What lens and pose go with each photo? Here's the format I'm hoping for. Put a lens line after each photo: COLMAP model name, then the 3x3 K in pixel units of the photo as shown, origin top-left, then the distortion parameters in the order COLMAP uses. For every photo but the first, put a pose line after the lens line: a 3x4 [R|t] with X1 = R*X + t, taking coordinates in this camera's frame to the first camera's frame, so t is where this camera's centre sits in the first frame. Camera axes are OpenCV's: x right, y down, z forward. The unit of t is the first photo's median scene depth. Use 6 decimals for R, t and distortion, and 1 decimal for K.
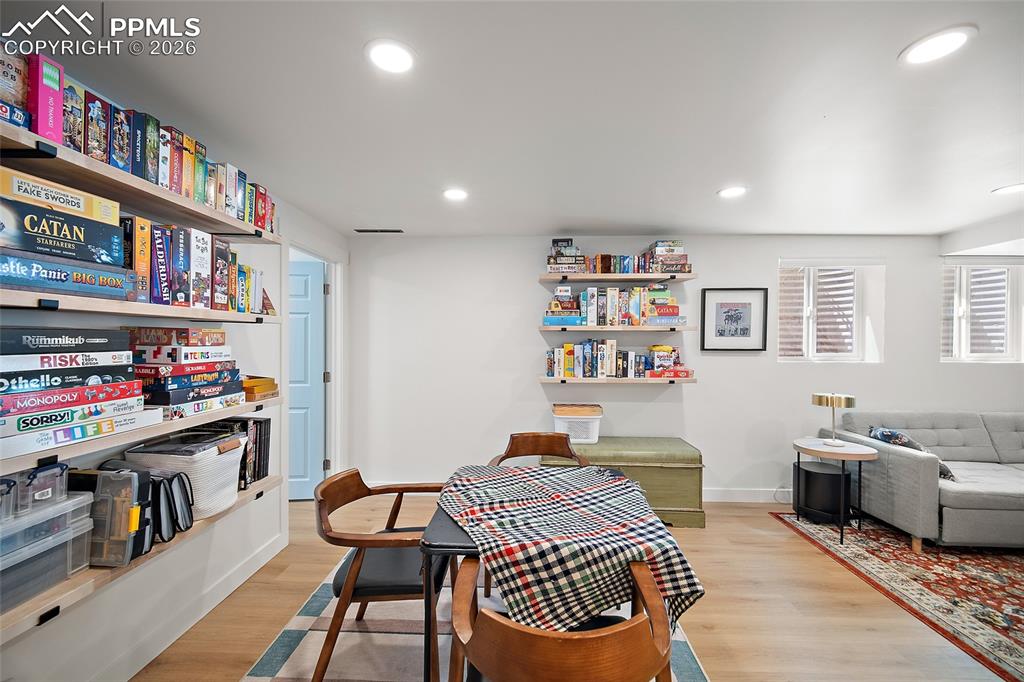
lens RADIAL K [[406.9, 0, 514.2], [0, 406.9, 345.3], [0, 0, 1]] dist [-0.000634, 0.000147]
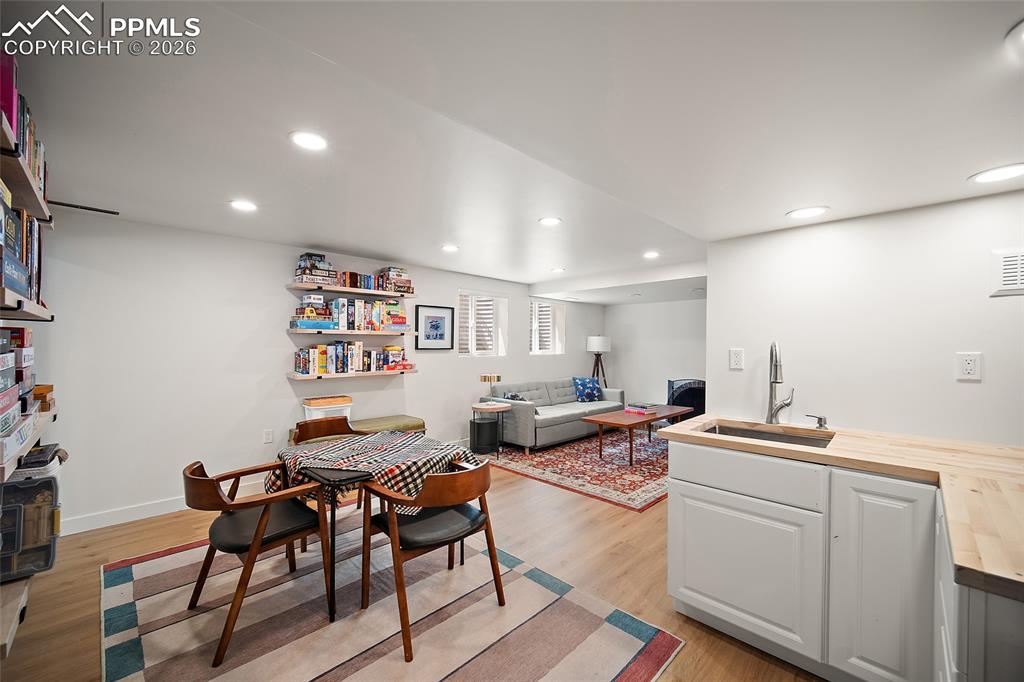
lens RADIAL K [[406.9, 0, 512.0], [0, 406.9, 342.8], [0, 0, 1]] dist [-0.000634, 0.000147]
pose [[0.683300, 0.001661, 0.730136, -0.351948], [0.005167, 0.999961, -0.007110, 0.001218], [-0.730120, 0.008631, 0.683265, -0.194653]]
